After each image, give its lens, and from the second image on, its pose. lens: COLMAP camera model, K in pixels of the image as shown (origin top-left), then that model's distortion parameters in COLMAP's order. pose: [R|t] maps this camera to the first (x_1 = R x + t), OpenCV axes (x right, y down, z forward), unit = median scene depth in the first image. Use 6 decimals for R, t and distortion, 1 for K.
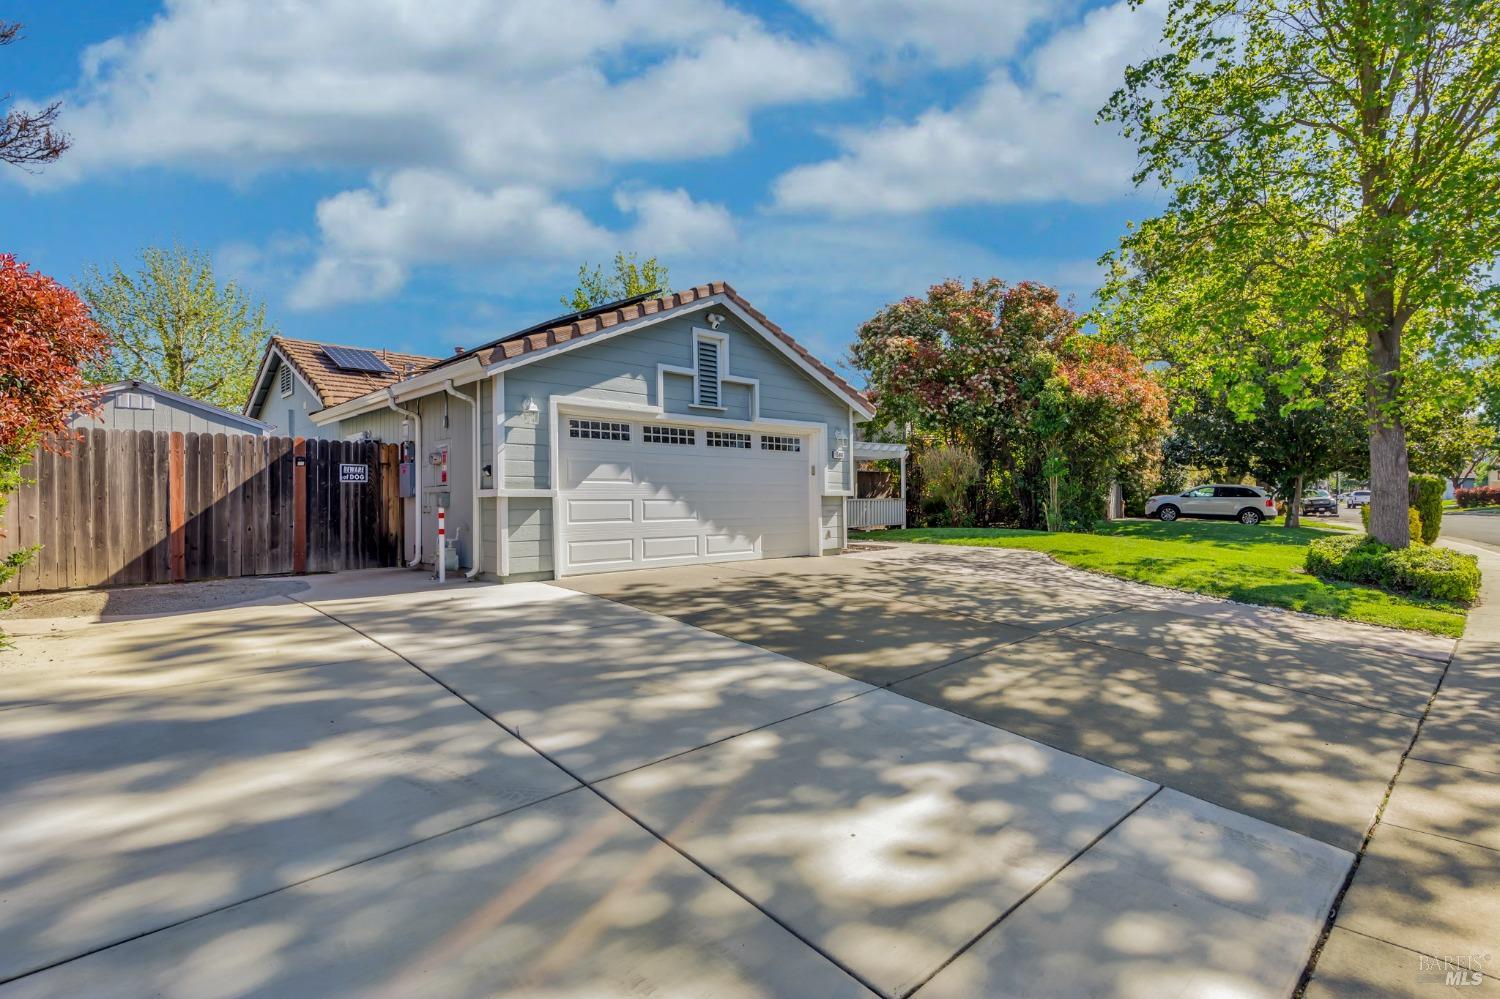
lens RADIAL K [[931.0, 0, 750.0], [0, 931.0, 499.5], [0, 0, 1]] dist [0.002696, -0.000050]
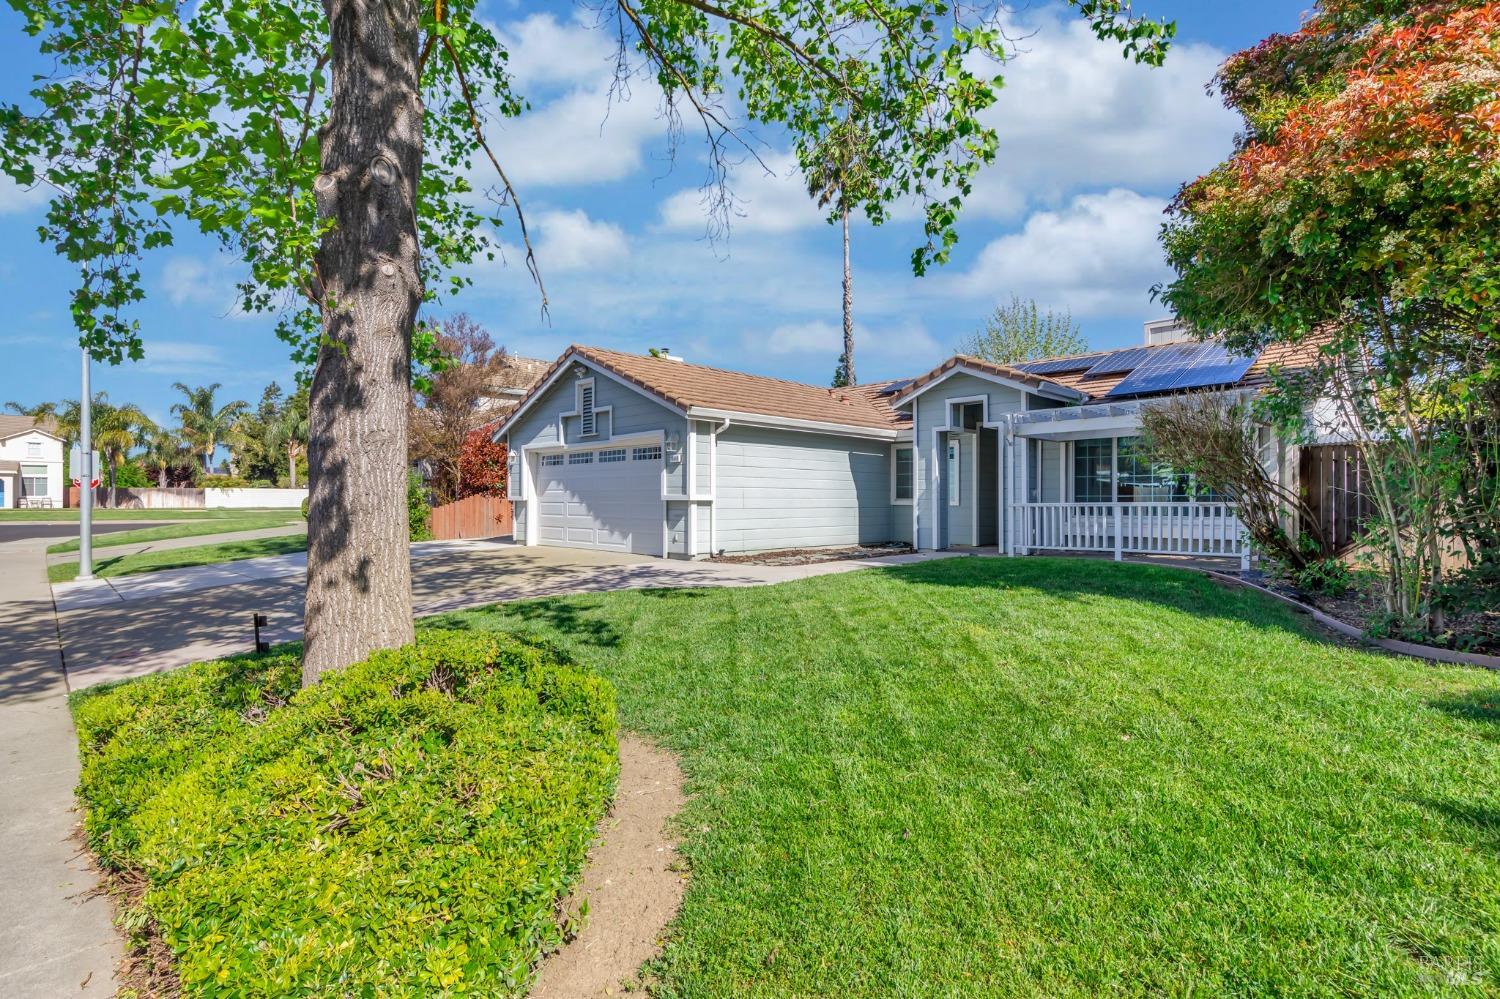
lens RADIAL K [[708.3, 0, 750.0], [0, 708.3, 499.5], [0, 0, 1]] dist [-0.000381, -0.000021]
pose [[-0.091727, 0.001517, -0.995783, 0.981642], [-0.006899, 0.999974, 0.002159, -0.008854], [0.995760, 0.007068, -0.091714, 1.357444]]
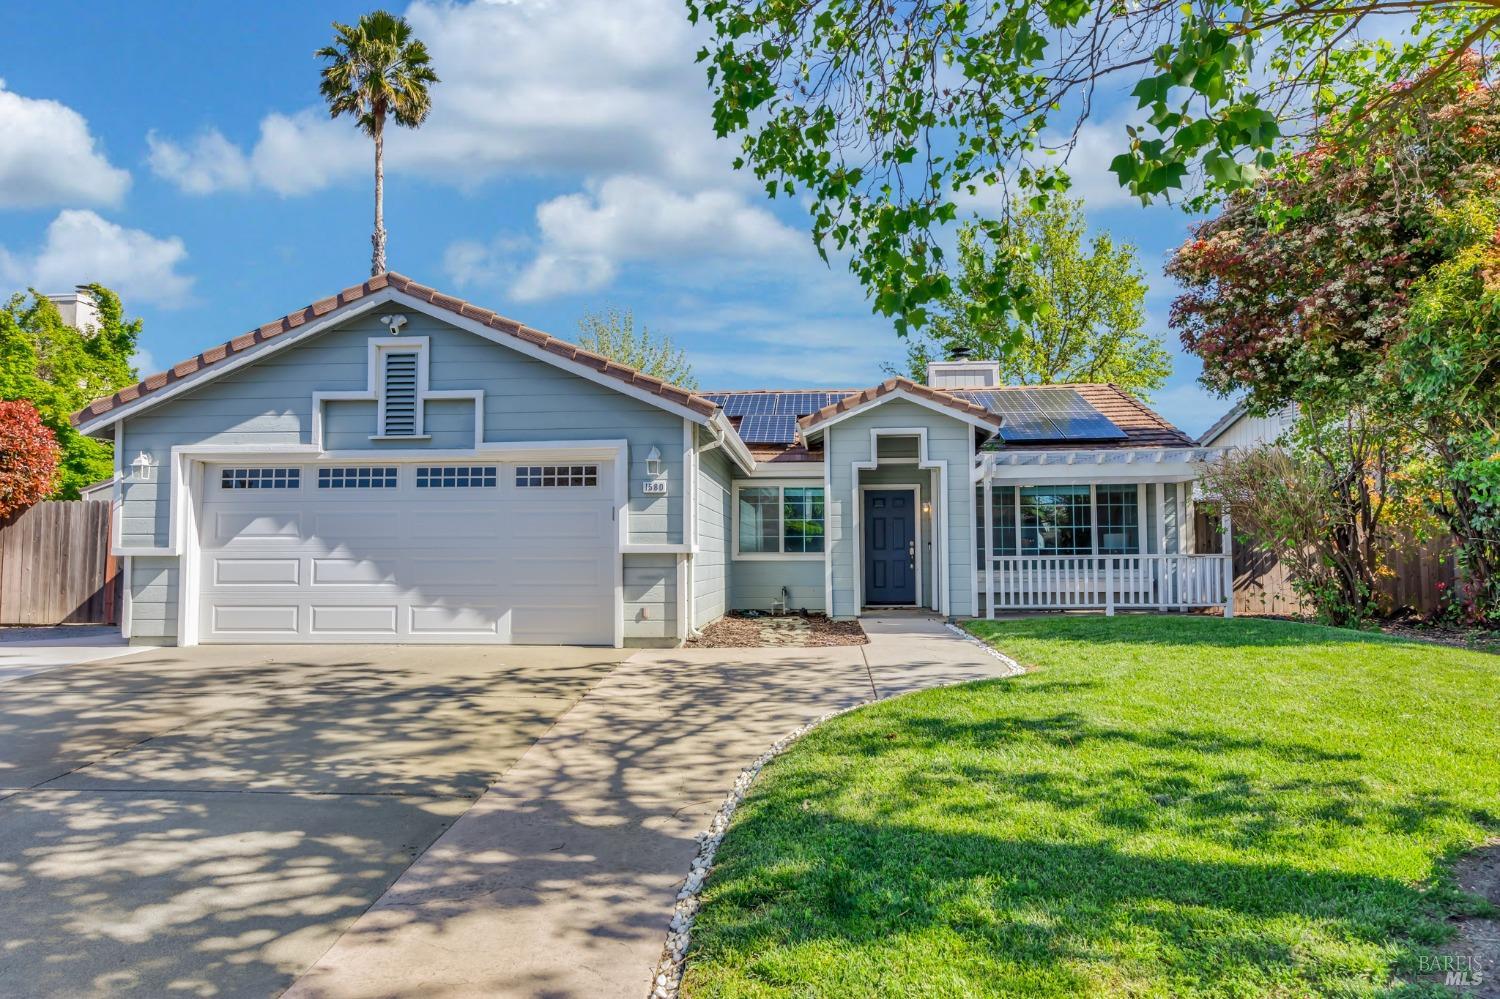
lens RADIAL K [[931.0, 0, 750.0], [0, 931.0, 499.5], [0, 0, 1]] dist [0.002696, -0.000050]
pose [[0.566601, -0.049086, -0.822529, 0.752640], [-0.004194, 0.998039, -0.062449, -0.002202], [0.823982, 0.038833, 0.565284, 0.824196]]
